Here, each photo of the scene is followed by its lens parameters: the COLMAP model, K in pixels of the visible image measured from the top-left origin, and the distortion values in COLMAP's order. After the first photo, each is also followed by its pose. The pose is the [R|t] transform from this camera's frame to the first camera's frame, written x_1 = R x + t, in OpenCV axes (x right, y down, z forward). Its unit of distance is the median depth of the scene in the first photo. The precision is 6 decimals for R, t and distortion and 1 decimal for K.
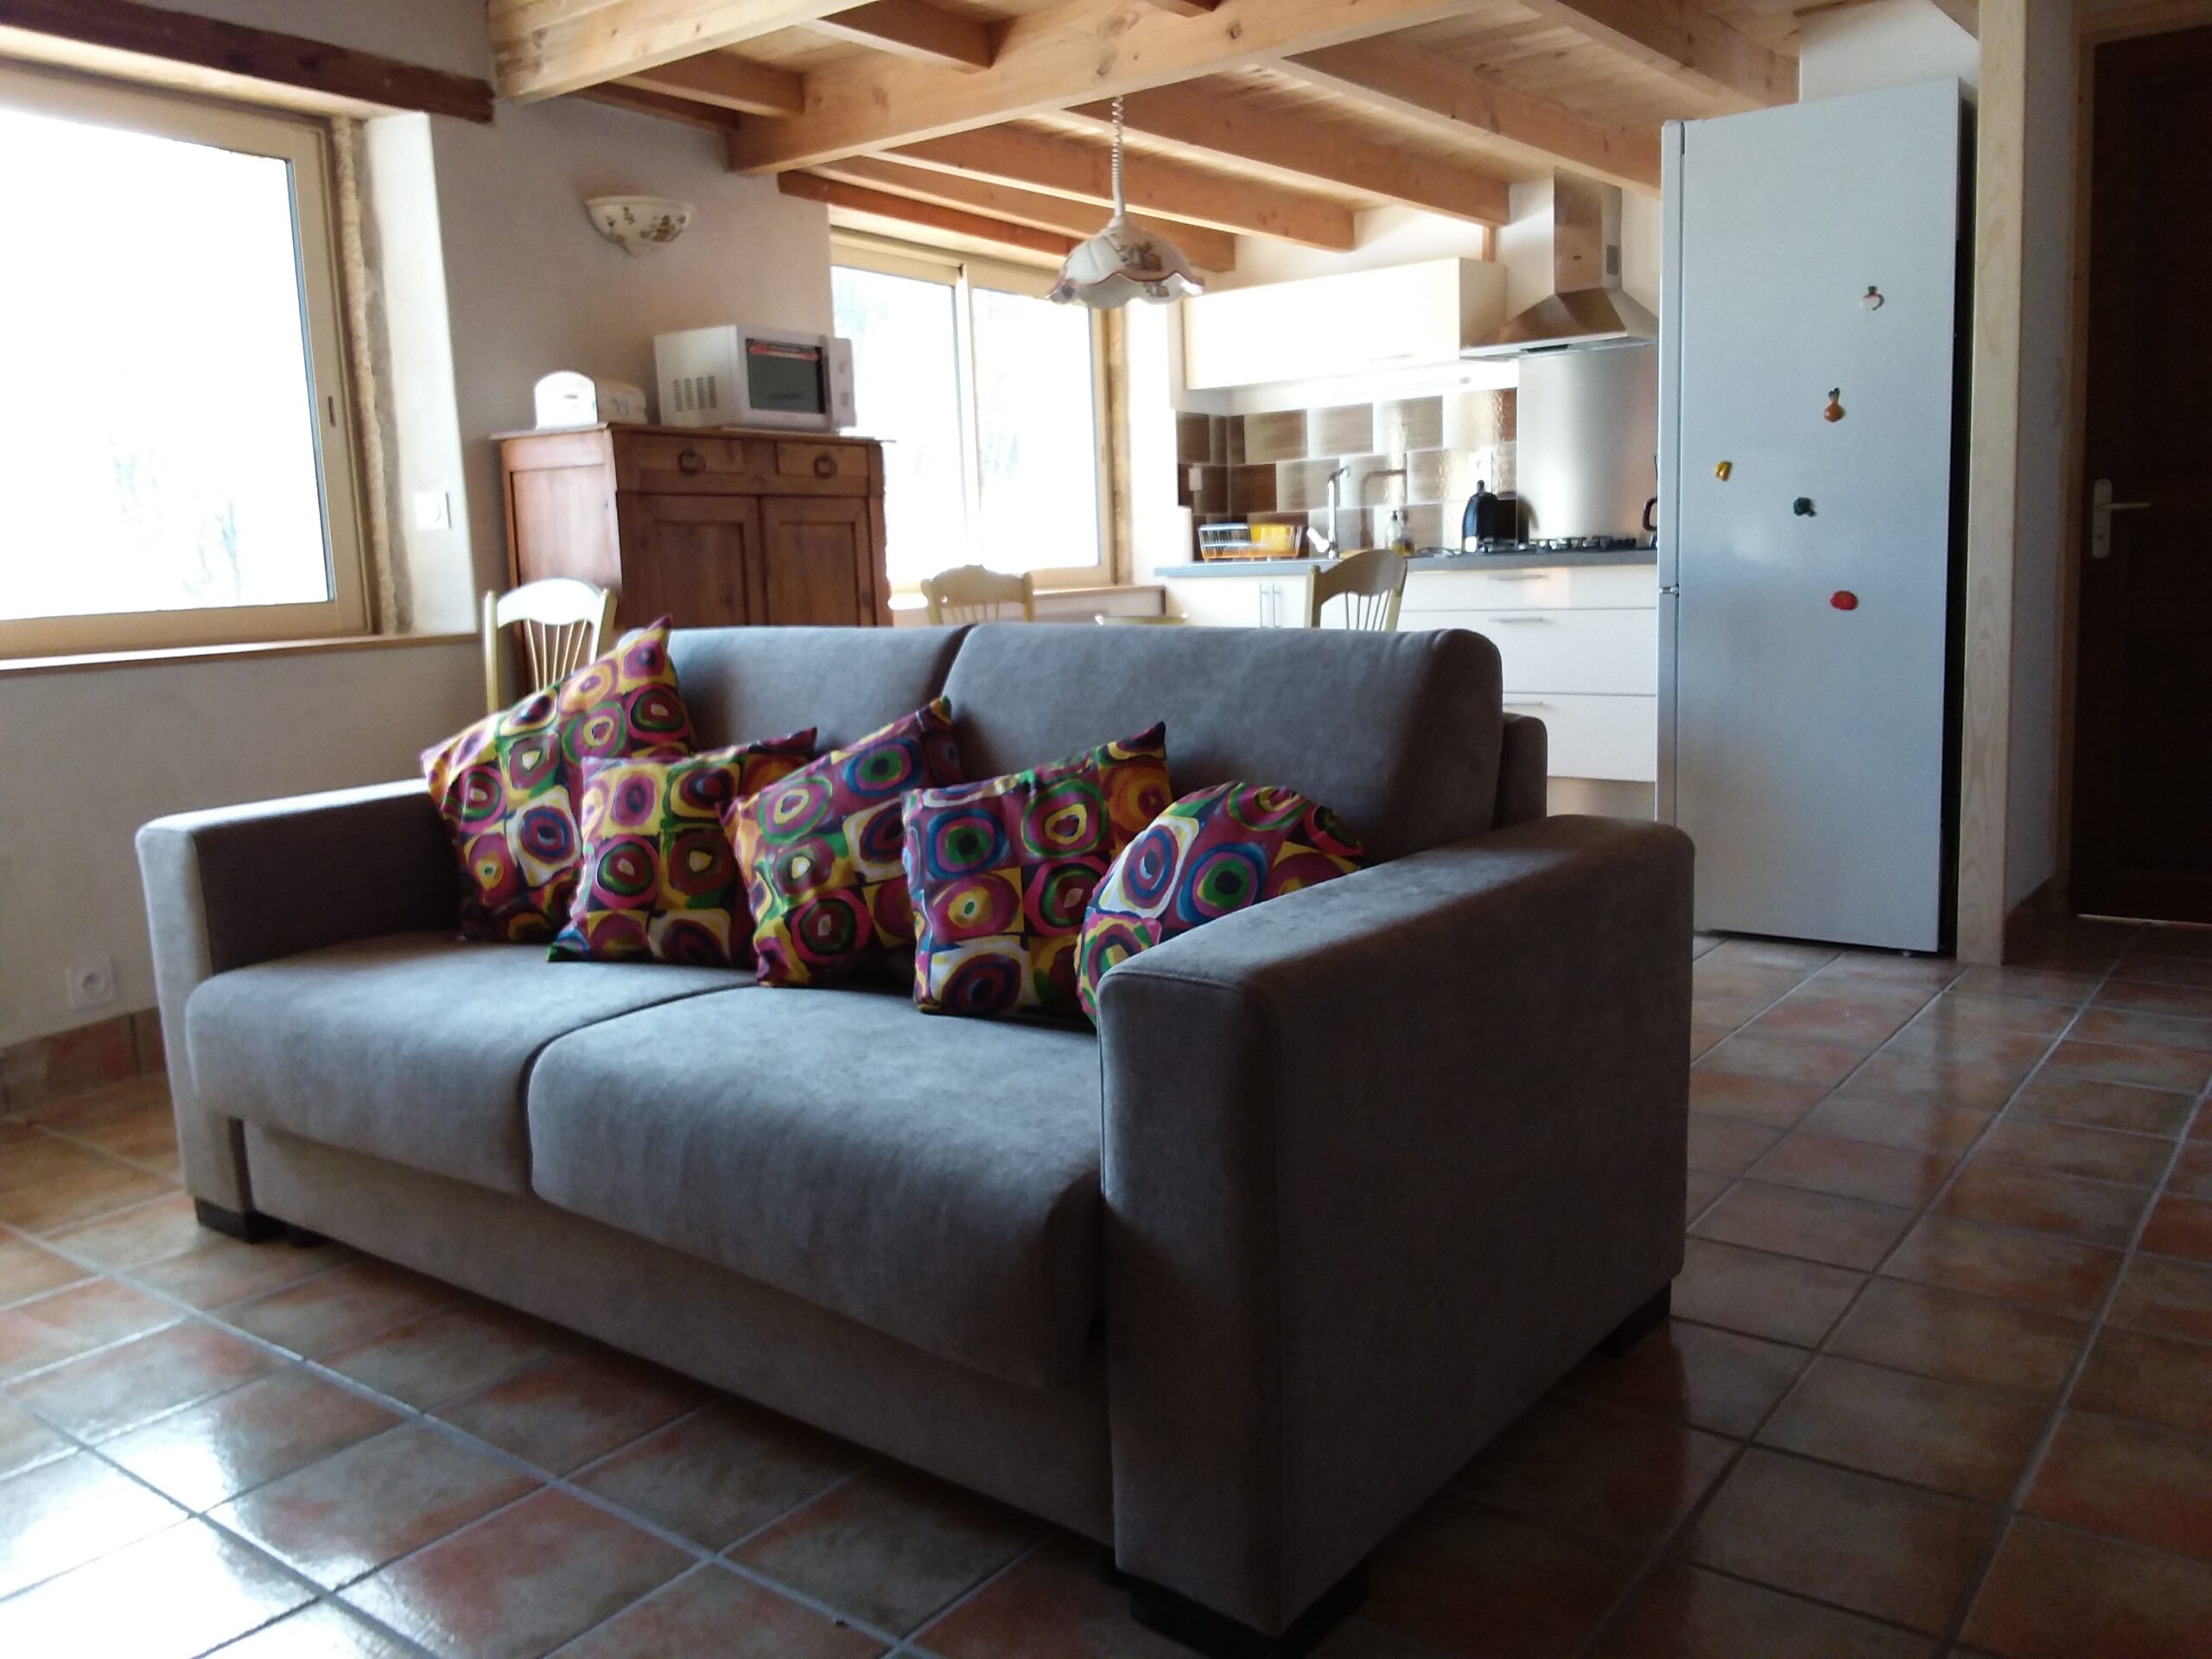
lens RADIAL K [[1775.8, 0, 1095.0], [0, 1775.8, 779.6], [0, 0, 1]] dist [0.098814, -0.186591]
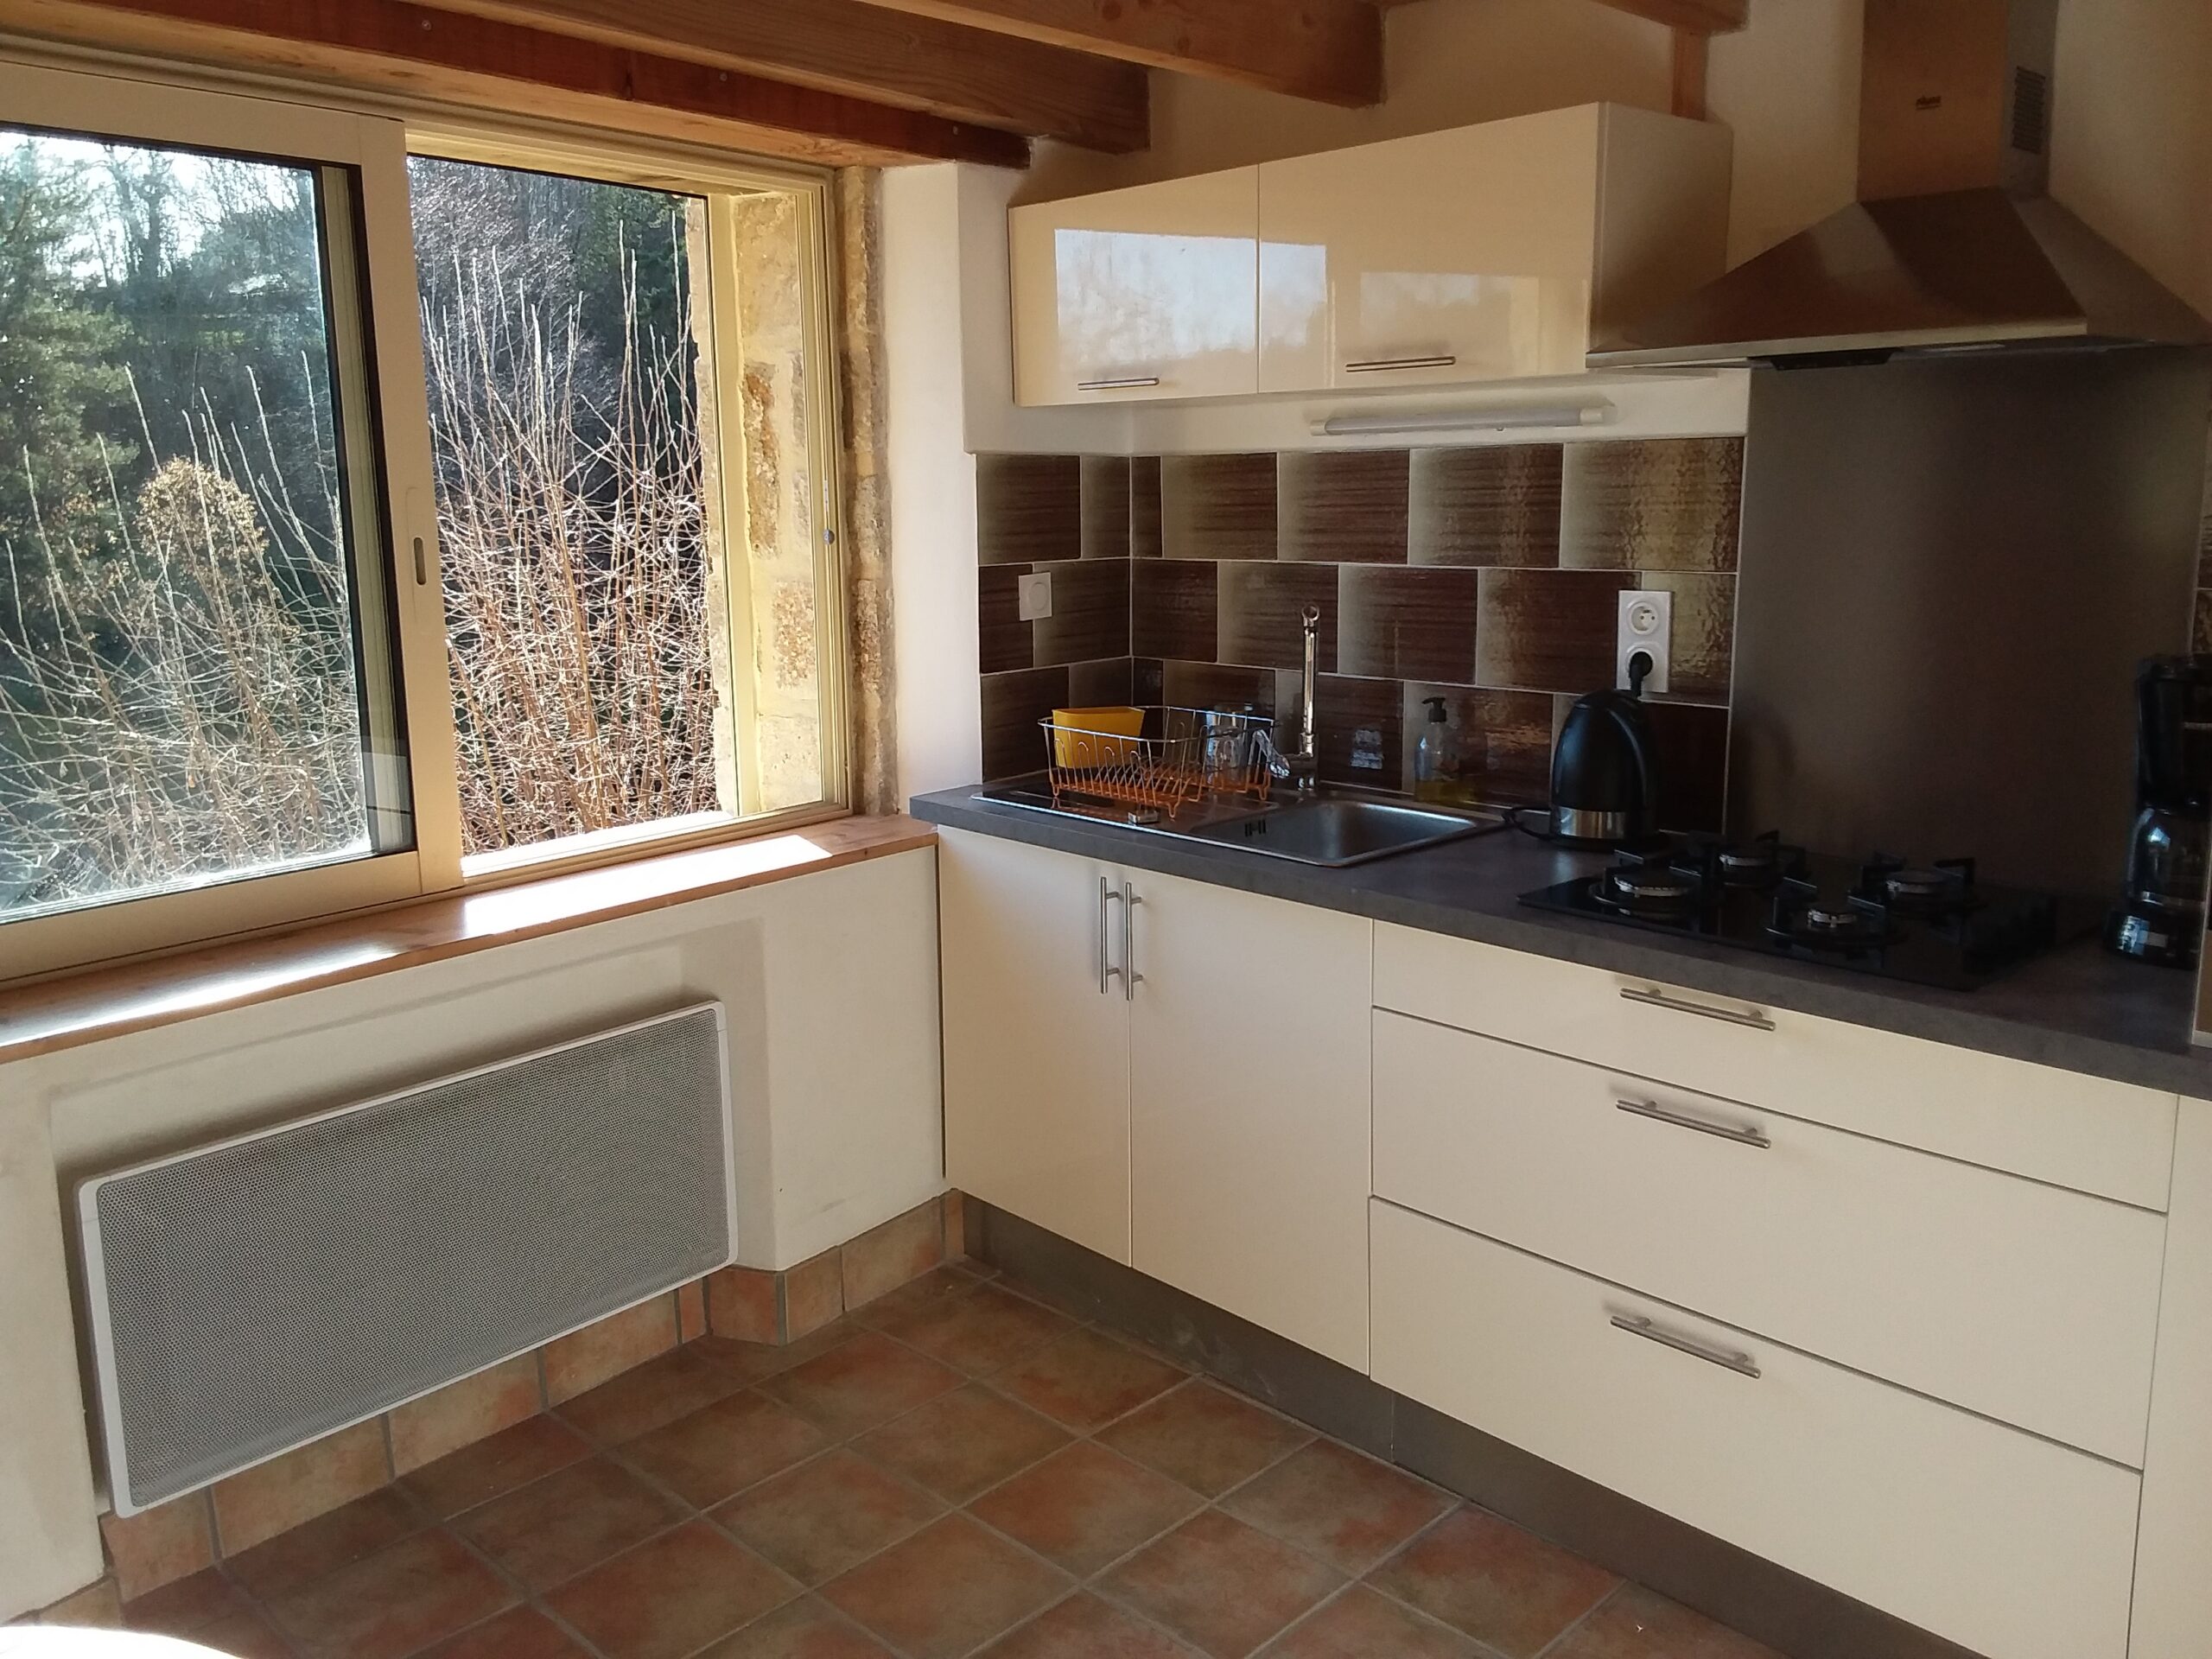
lens RADIAL K [[1775.8, 0, 1095.0], [0, 1775.8, 779.6], [0, 0, 1]] dist [0.098814, -0.186591]
pose [[0.990641, 0.048938, -0.127417, 0.139975], [-0.043908, 0.998153, 0.041989, -0.145546], [0.129236, -0.036001, 0.990960, 0.551136]]
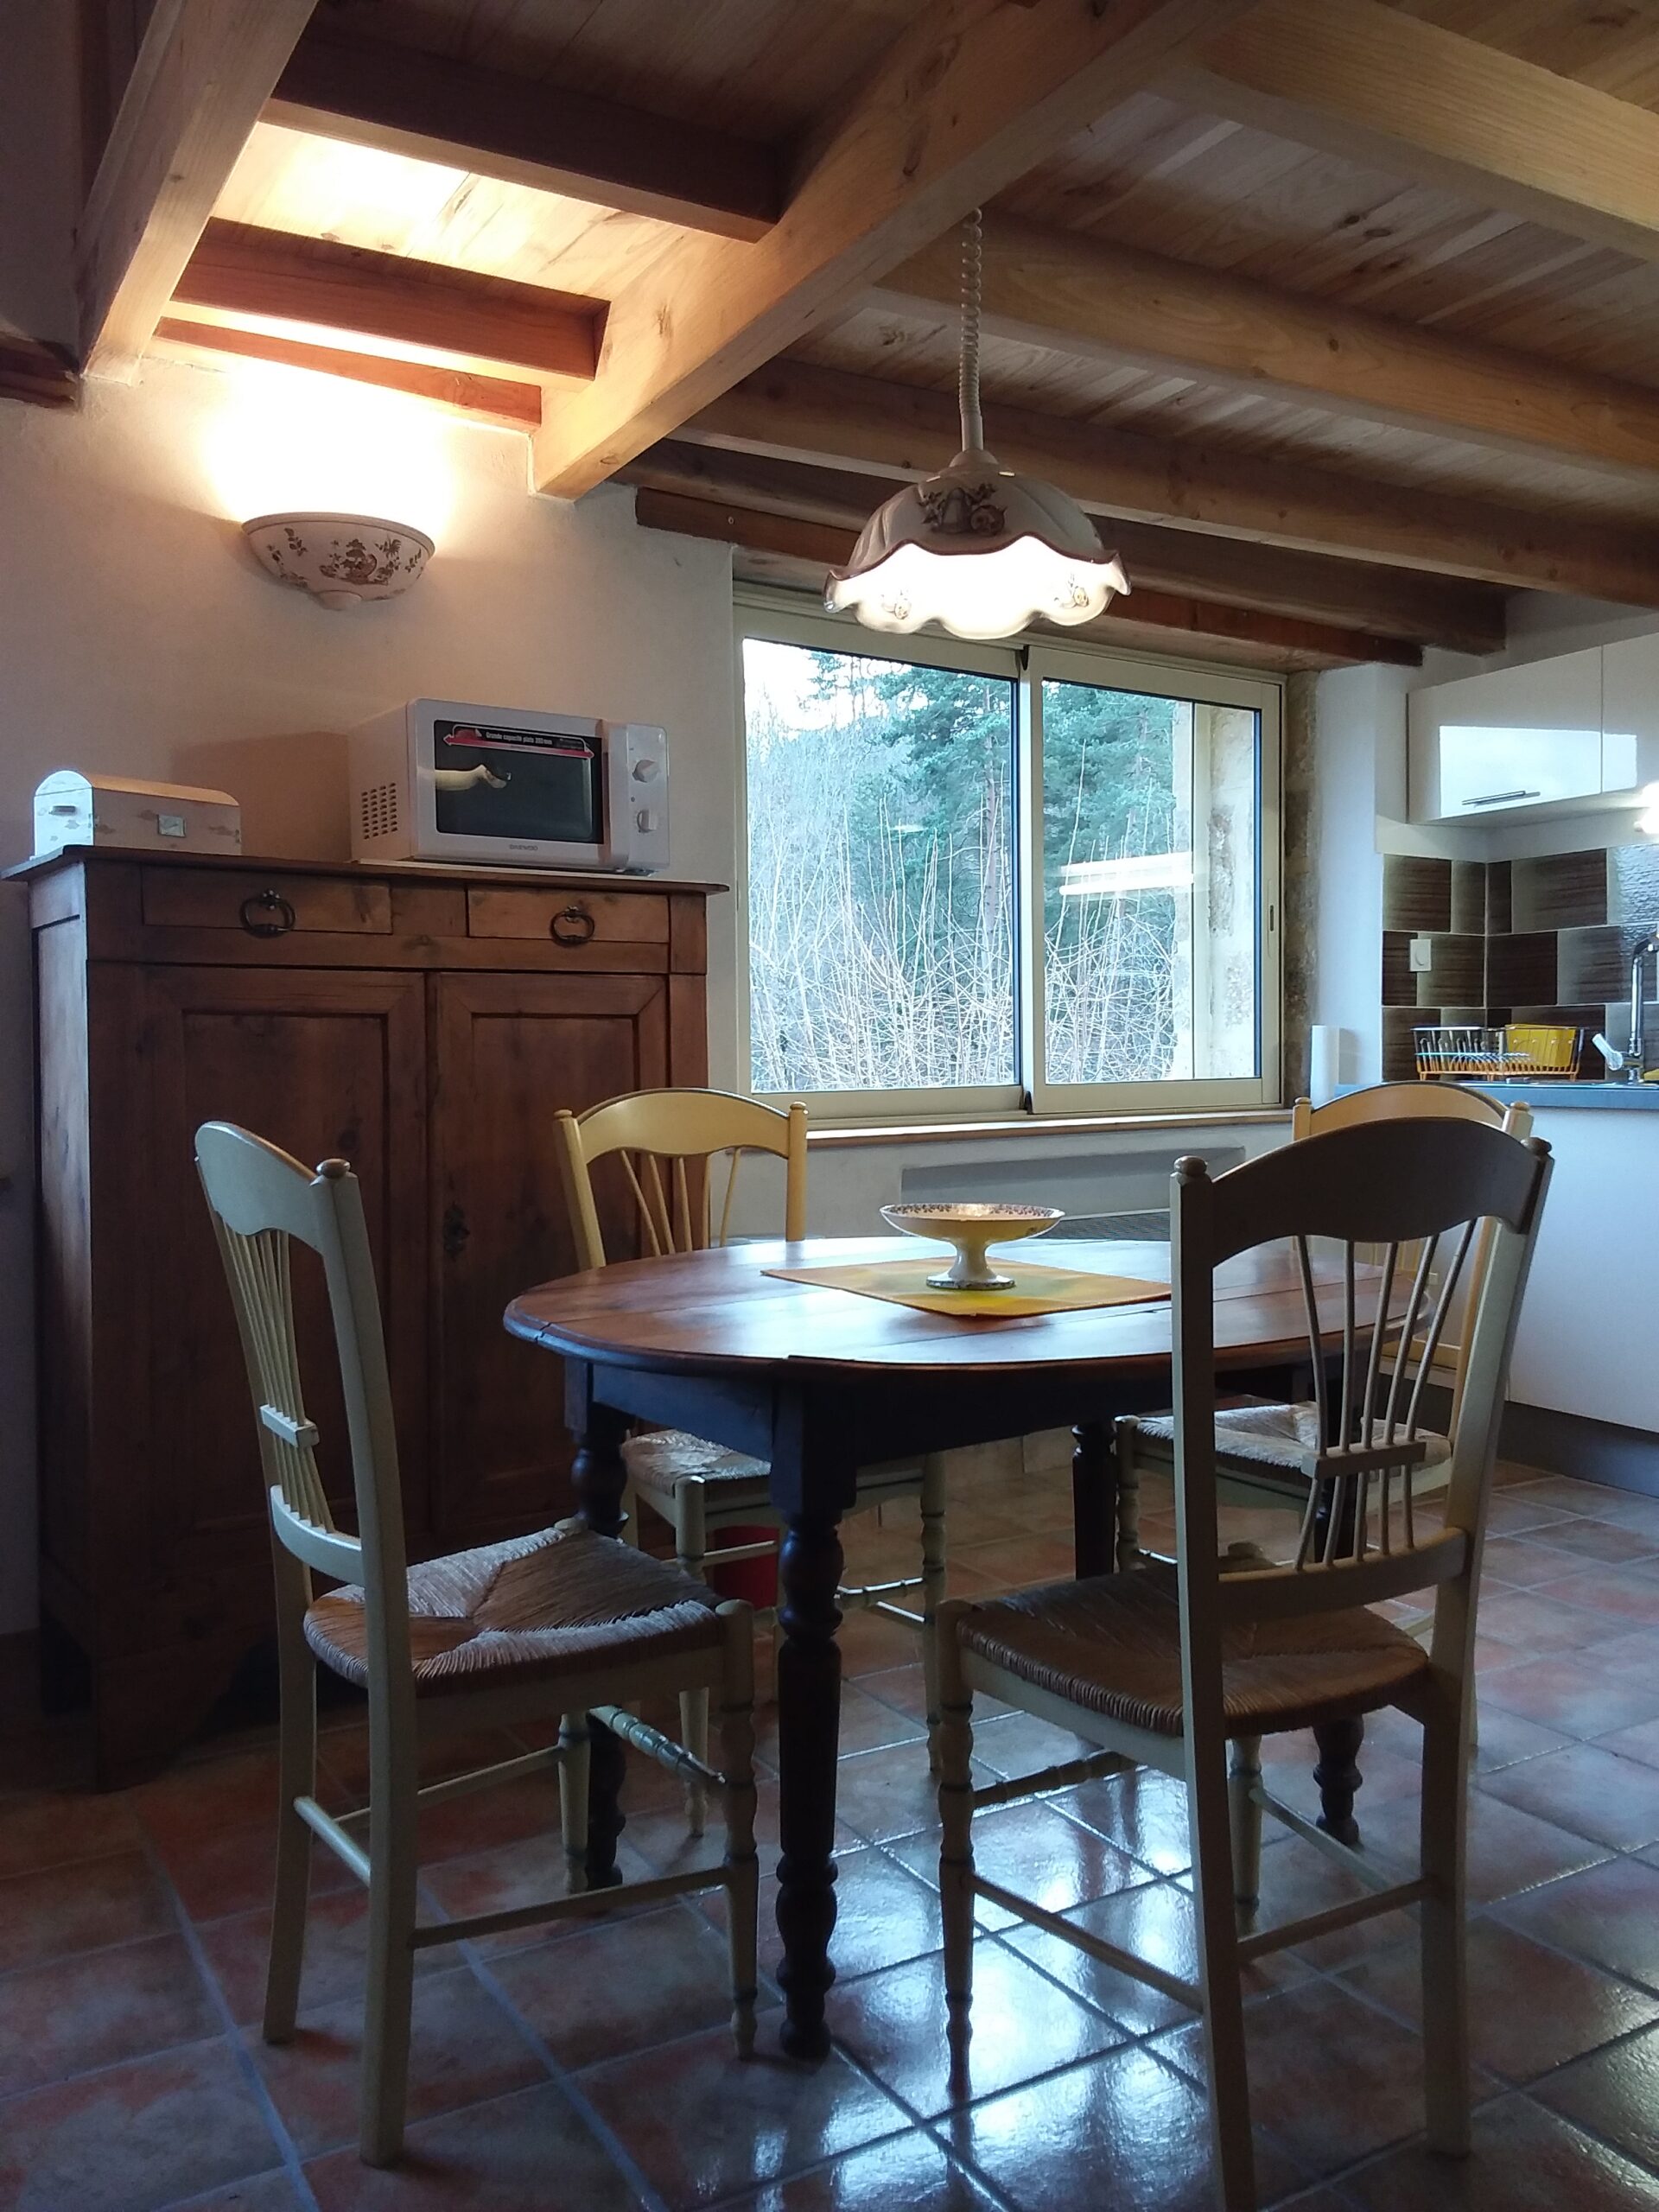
lens RADIAL K [[1775.8, 0, 838.3], [0, 1775.8, 1115.2], [0, 0, 1]] dist [0.098814, -0.186591]
pose [[0.927641, 0.043692, -0.370910, 0.110244], [-0.072746, 0.995250, -0.064699, -0.051283], [0.366321, 0.087000, 0.926412, 0.312509]]
